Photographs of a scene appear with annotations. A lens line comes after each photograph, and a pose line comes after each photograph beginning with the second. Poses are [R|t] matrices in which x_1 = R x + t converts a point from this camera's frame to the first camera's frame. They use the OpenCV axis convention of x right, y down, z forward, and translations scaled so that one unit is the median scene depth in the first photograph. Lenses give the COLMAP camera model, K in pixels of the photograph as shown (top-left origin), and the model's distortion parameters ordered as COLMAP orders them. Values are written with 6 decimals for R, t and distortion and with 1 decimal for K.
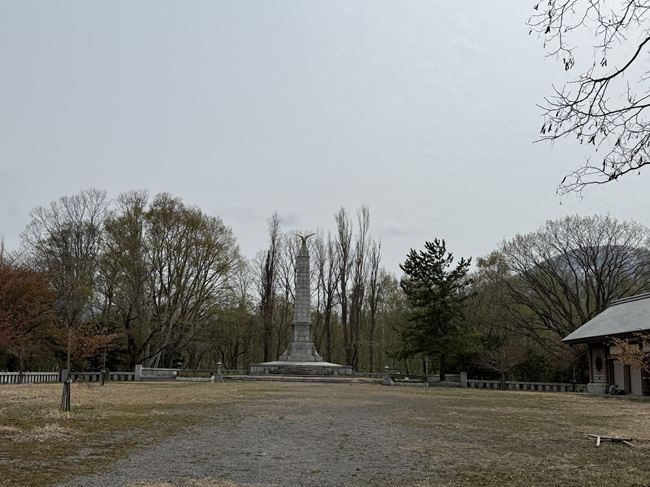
lens RADIAL K [[705.4, 0, 322.7], [0, 705.4, 247.5], [0, 0, 1]] dist [0.145958, 0.000000]
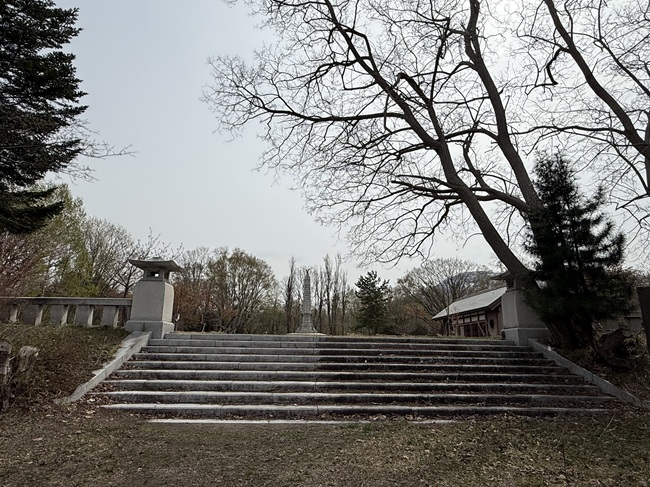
lens RADIAL K [[404.4, 0, 321.4], [0, 404.4, 239.7], [0, 0, 1]] dist [0.005644, 0.007811]
pose [[0.999944, -0.007921, 0.007019, 0.004797], [0.008488, 0.996362, -0.084796, -0.002309], [-0.006322, 0.084851, 0.996374, -0.126912]]
